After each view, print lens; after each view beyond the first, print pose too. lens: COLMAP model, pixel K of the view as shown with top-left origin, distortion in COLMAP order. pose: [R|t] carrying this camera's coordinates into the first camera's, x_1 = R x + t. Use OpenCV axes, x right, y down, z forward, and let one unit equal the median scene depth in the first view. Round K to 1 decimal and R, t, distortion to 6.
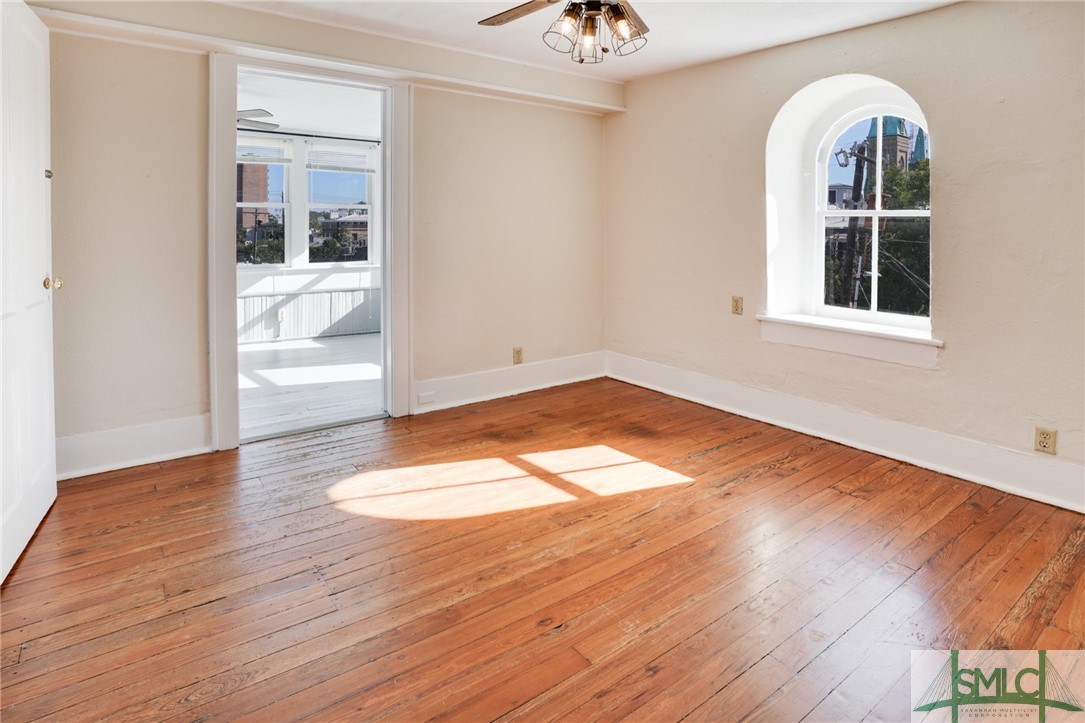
lens RADIAL K [[603.6, 0, 567.6], [0, 603.6, 239.0], [0, 0, 1]] dist [-0.018583, 0.001594]
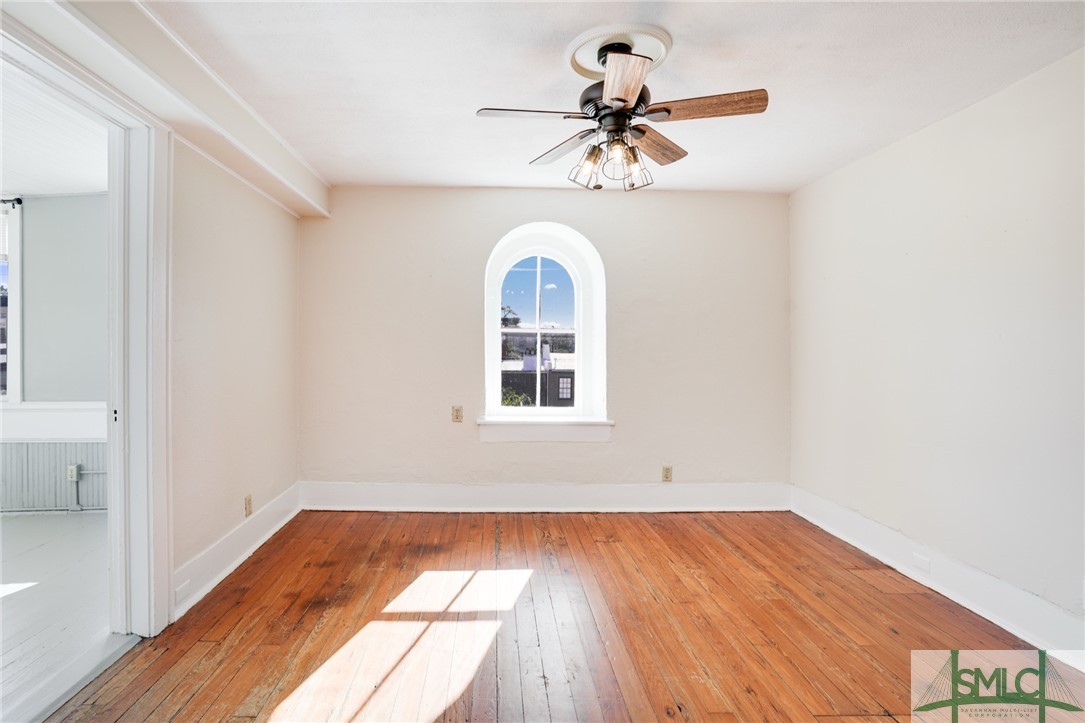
lens RADIAL K [[562.2, 0, 512.5], [0, 562.2, 352.1], [0, 0, 1]] dist [-0.064521, 0.022871]
pose [[0.602273, -0.018523, 0.798075, -0.510457], [0.015654, 0.999813, 0.011391, -0.013090], [-0.798137, 0.005633, 0.602450, 0.326726]]
